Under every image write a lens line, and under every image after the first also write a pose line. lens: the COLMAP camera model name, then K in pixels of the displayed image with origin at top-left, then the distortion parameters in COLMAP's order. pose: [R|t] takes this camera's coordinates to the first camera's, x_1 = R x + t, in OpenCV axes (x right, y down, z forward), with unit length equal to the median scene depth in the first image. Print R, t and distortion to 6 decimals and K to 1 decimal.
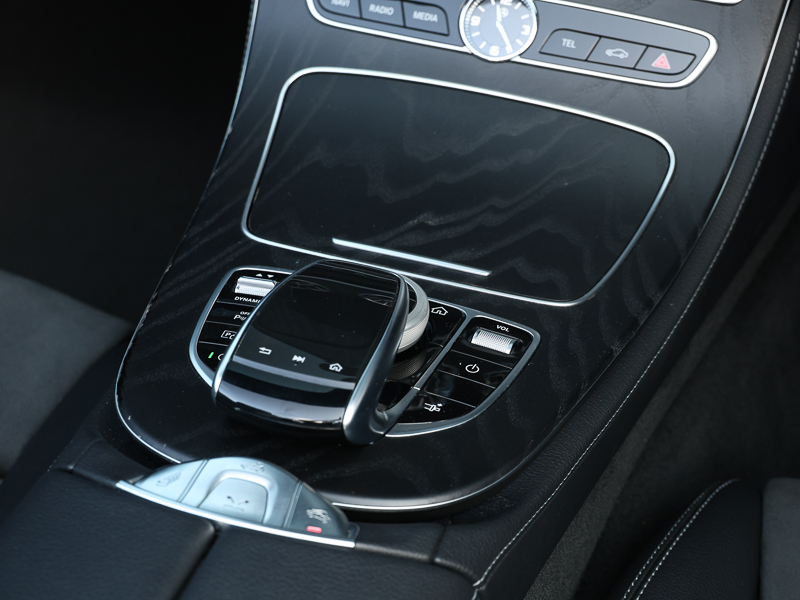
lens RADIAL K [[1960.7, 0, 400.0], [0, 1960.7, 300.0], [0, 0, 1]] dist [0.015120, -0.599270]
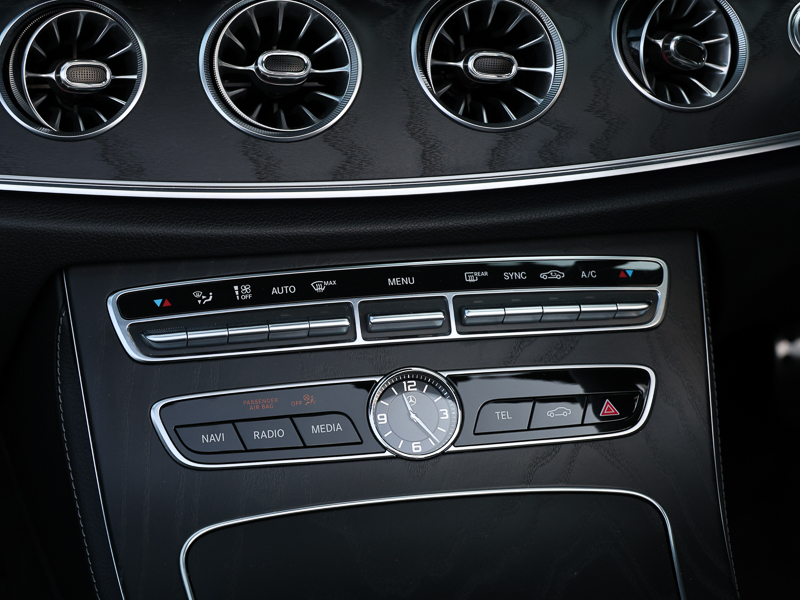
lens RADIAL K [[1960.7, 0, 400.0], [0, 1960.7, 300.0], [0, 0, 1]] dist [0.015120, -0.599270]
pose [[0.867448, -0.210129, 0.450976, -0.319266], [0.301371, 0.943138, -0.140236, -0.071921], [-0.395865, 0.257559, 0.881450, 0.257742]]
